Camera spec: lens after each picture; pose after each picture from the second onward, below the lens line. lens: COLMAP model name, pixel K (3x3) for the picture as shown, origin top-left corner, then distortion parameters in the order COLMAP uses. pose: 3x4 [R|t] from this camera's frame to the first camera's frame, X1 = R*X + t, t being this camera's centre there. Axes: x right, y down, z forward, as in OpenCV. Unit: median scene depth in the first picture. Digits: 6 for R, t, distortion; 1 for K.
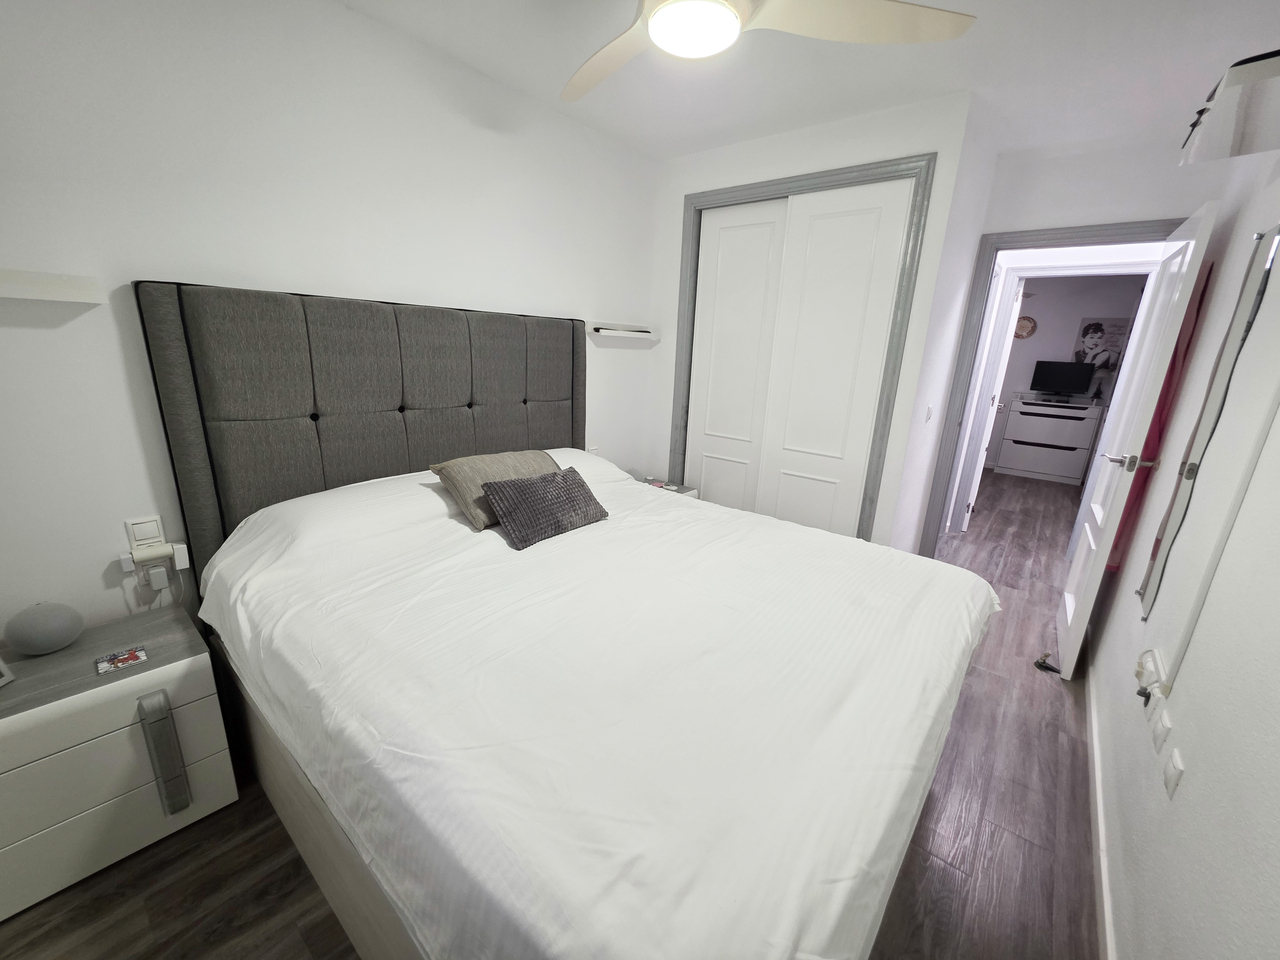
lens RADIAL K [[512.6, 0, 635.4], [0, 512.6, 480.6], [0, 0, 1]] dist [0.001476, -0.001108]
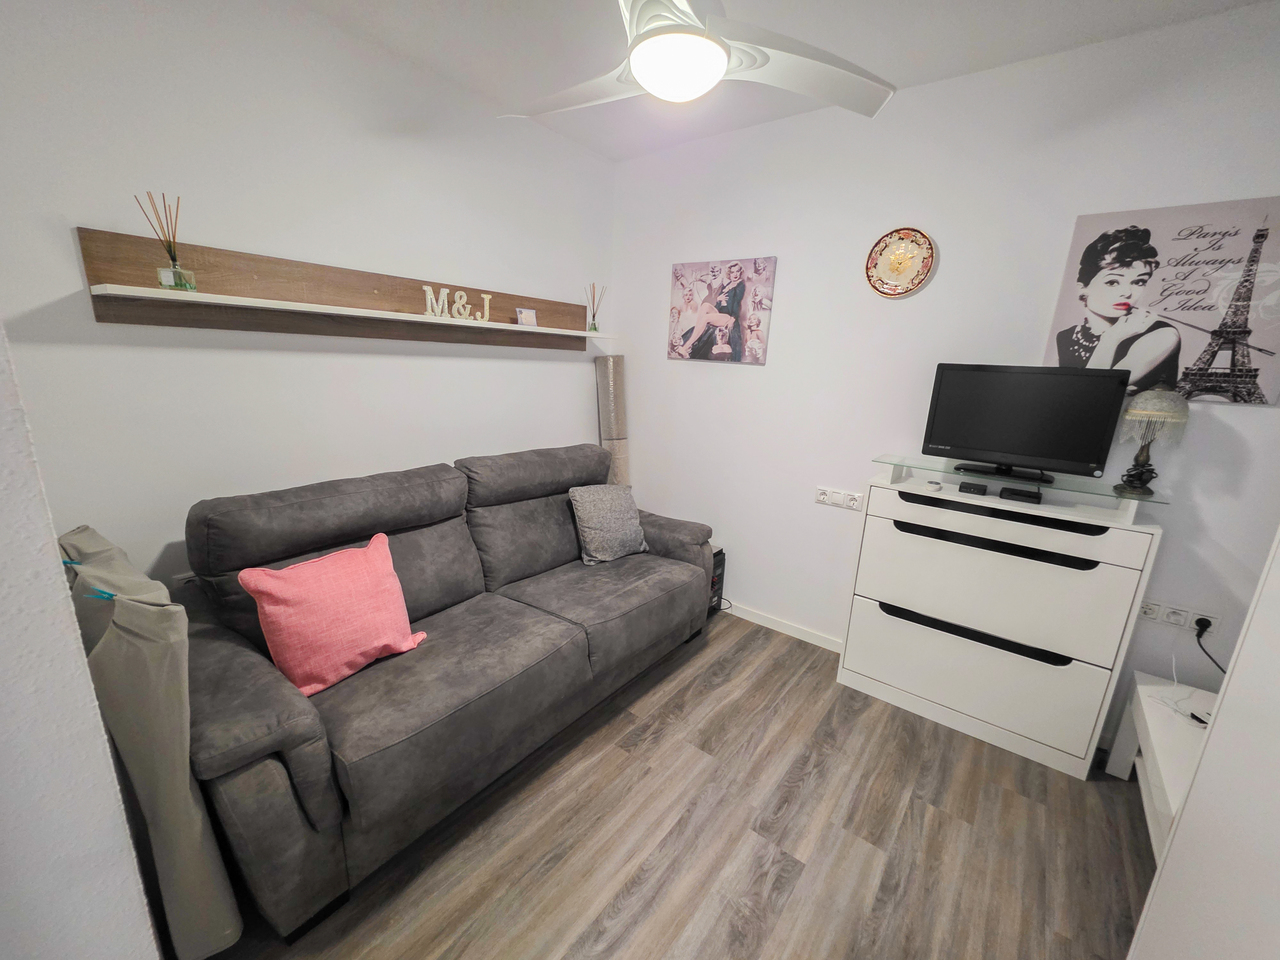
lens RADIAL K [[512.6, 0, 643.1], [0, 512.6, 486.3], [0, 0, 1]] dist [0.001476, -0.001108]
pose [[0.999434, -0.008401, 0.032568, 0.616919], [0.009077, 0.999745, -0.020667, -0.160397], [-0.032386, 0.020951, 0.999256, 0.723969]]
